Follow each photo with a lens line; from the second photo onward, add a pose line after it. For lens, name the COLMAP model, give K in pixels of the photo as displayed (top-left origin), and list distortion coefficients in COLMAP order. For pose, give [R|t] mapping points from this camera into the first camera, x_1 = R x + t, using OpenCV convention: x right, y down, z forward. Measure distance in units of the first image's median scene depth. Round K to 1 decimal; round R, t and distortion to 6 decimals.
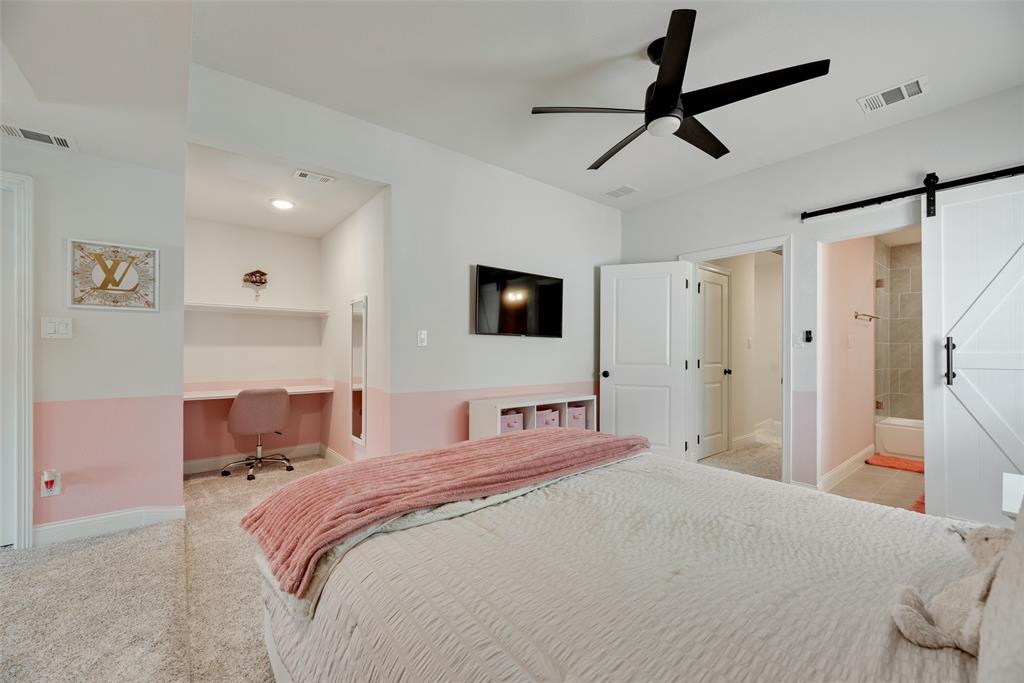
lens RADIAL K [[417.4, 0, 518.1], [0, 417.4, 341.3], [0, 0, 1]] dist [0.000768, 0.000112]
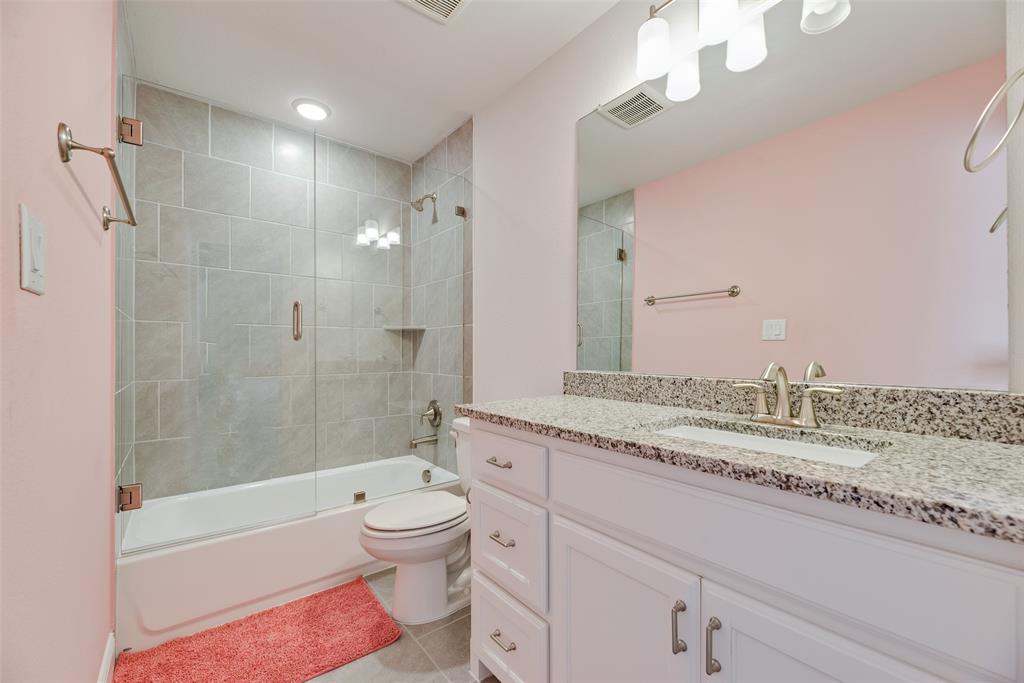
lens RADIAL K [[415.0, 0, 515.1], [0, 415.0, 343.3], [0, 0, 1]] dist [0.000808, -0.000124]
pose [[0.000102, 0.010481, 0.999945, 0.498169], [0.001273, 0.999944, -0.010481, 0.032368], [-0.999999, 0.001274, 0.000089, 0.645380]]
